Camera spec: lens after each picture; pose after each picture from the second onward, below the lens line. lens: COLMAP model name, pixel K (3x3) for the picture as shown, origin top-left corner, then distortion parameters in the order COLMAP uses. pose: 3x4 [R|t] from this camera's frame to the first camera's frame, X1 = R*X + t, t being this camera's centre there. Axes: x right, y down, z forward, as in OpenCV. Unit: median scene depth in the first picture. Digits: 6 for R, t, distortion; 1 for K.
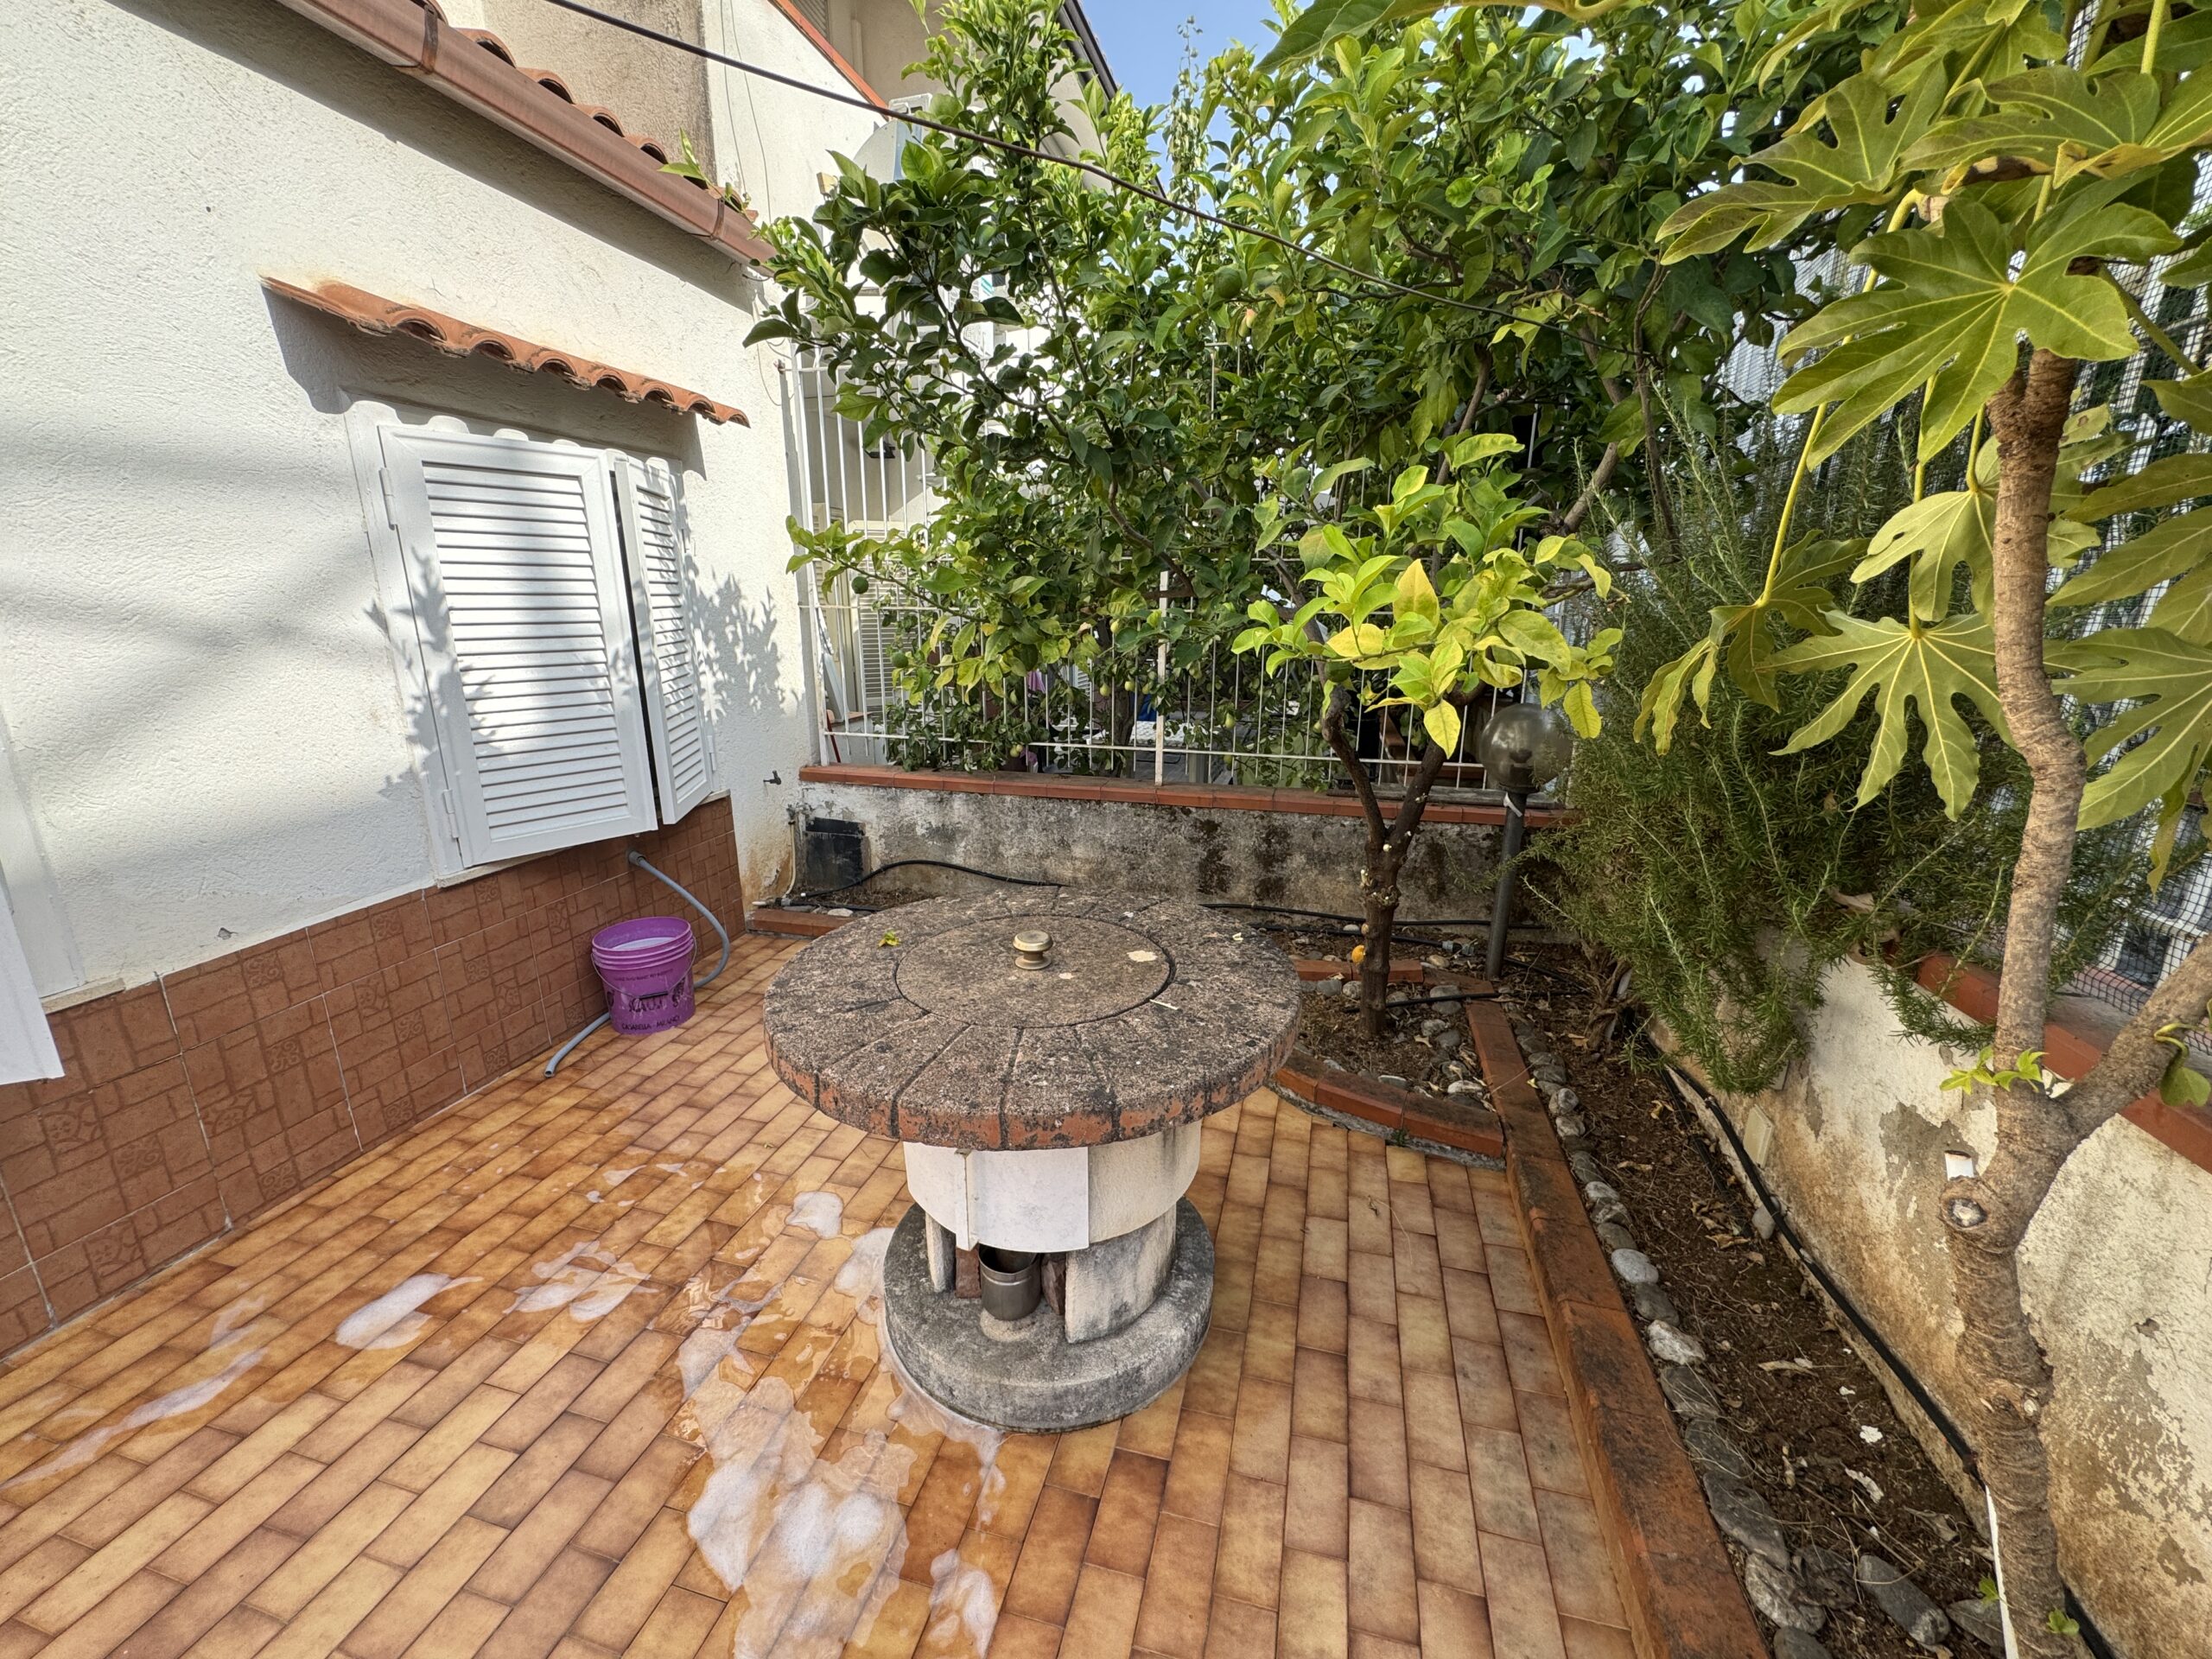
lens RADIAL K [[883.7, 0, 1101.4], [0, 883.7, 832.0], [0, 0, 1]] dist [-0.001896, 0.000145]
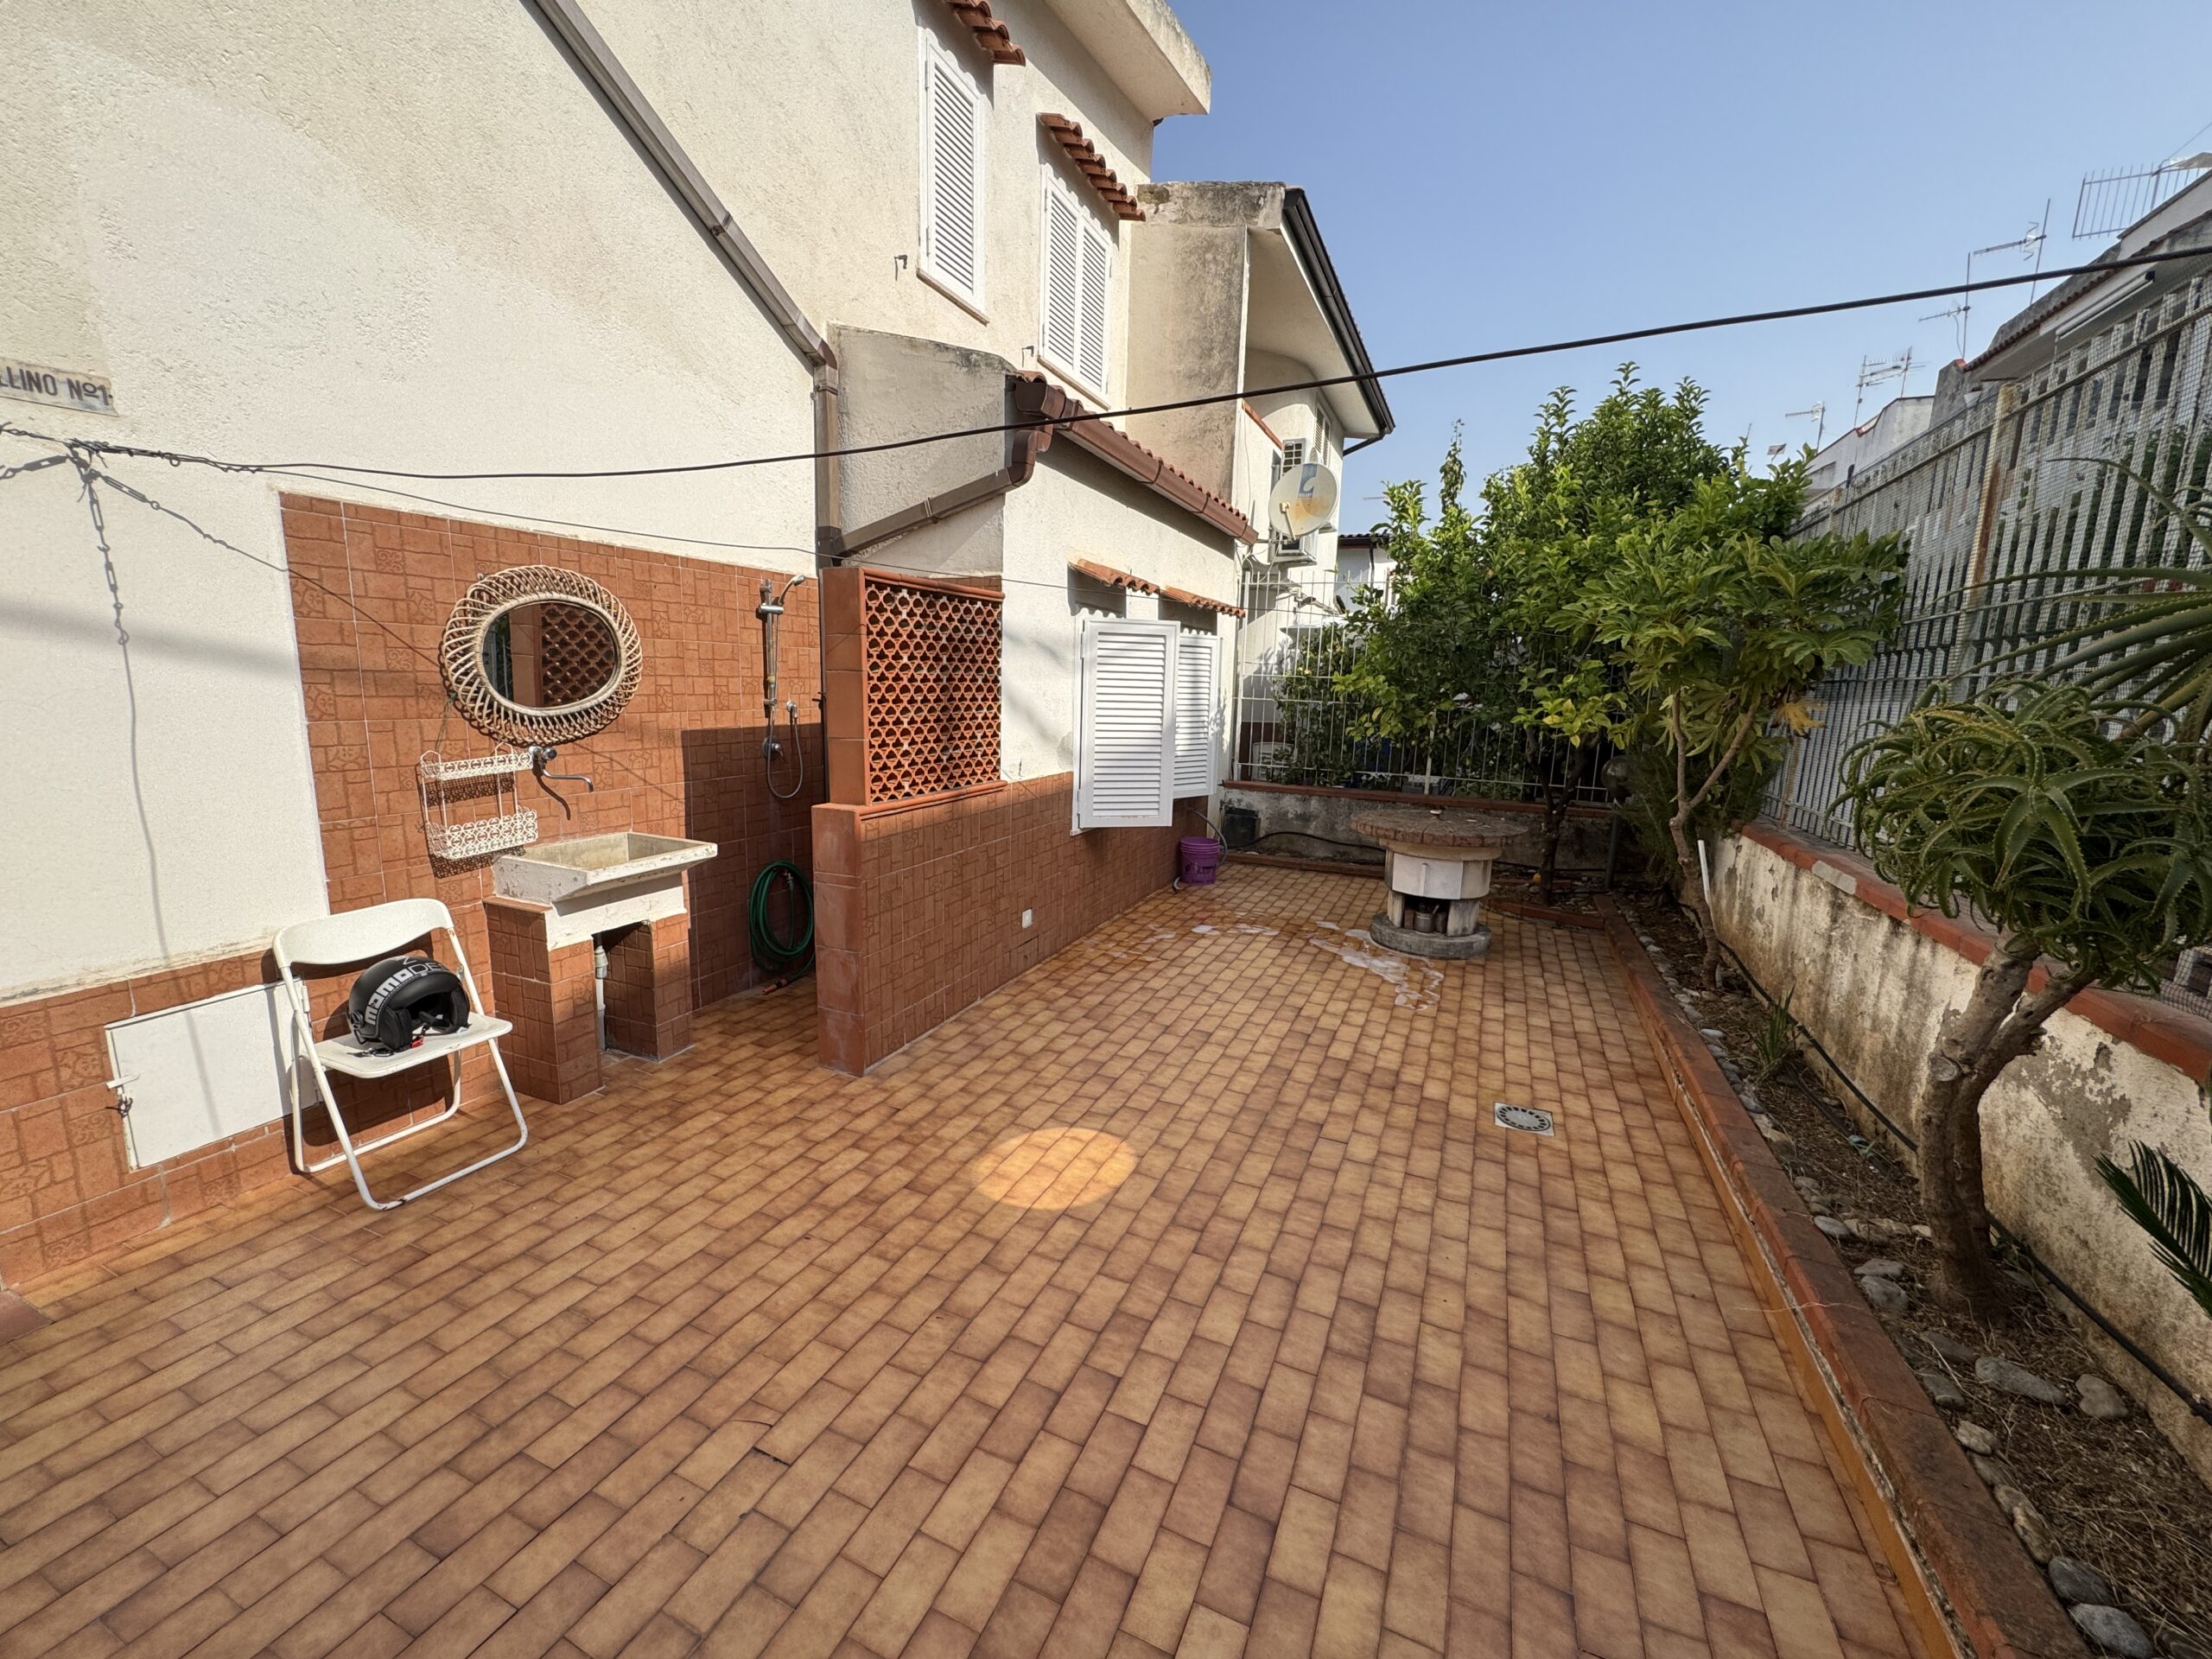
lens RADIAL K [[883.7, 0, 1101.4], [0, 883.7, 832.0], [0, 0, 1]] dist [-0.001896, 0.000145]
pose [[0.987504, 0.051297, -0.149011, -0.745249], [-0.064514, 0.994267, -0.085266, 0.513477], [0.143783, 0.093814, 0.985152, -2.141401]]
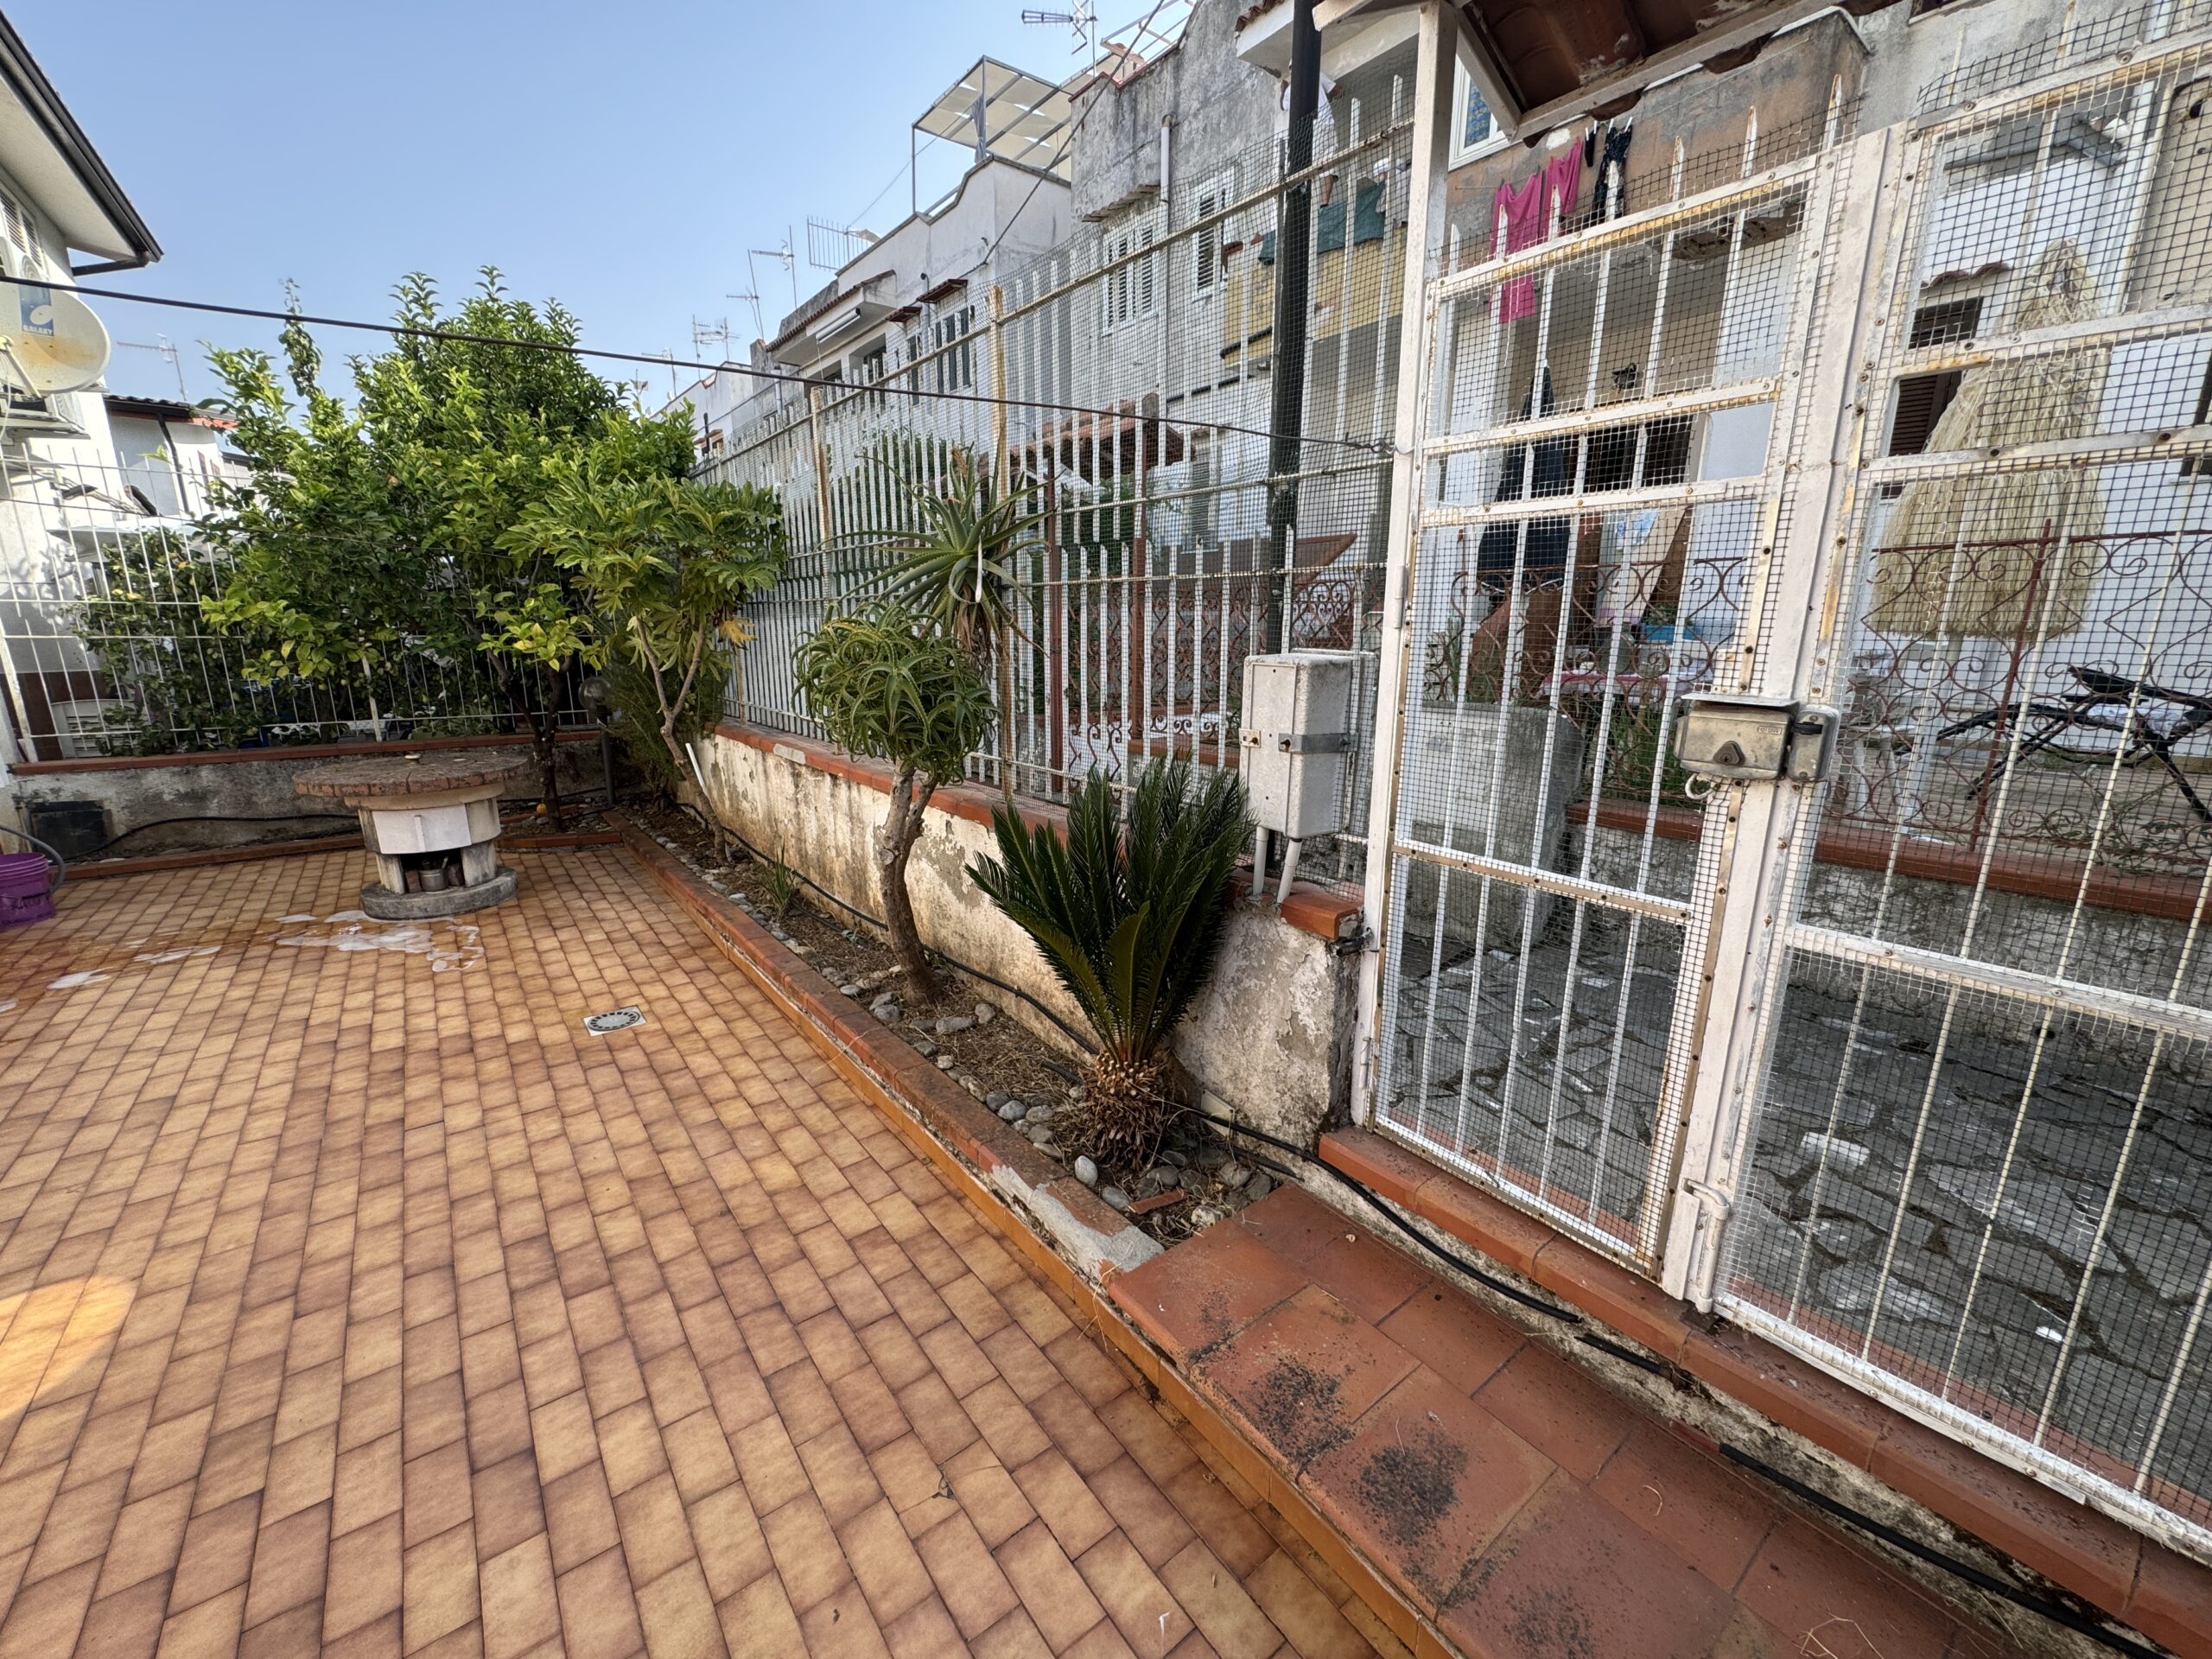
lens RADIAL K [[883.7, 0, 1101.4], [0, 883.7, 832.0], [0, 0, 1]] dist [-0.001896, 0.000145]
pose [[0.609459, -0.183830, 0.771211, -0.901744], [0.198912, 0.977088, 0.075712, 0.549246], [-0.767459, 0.107260, 0.632062, -2.274450]]
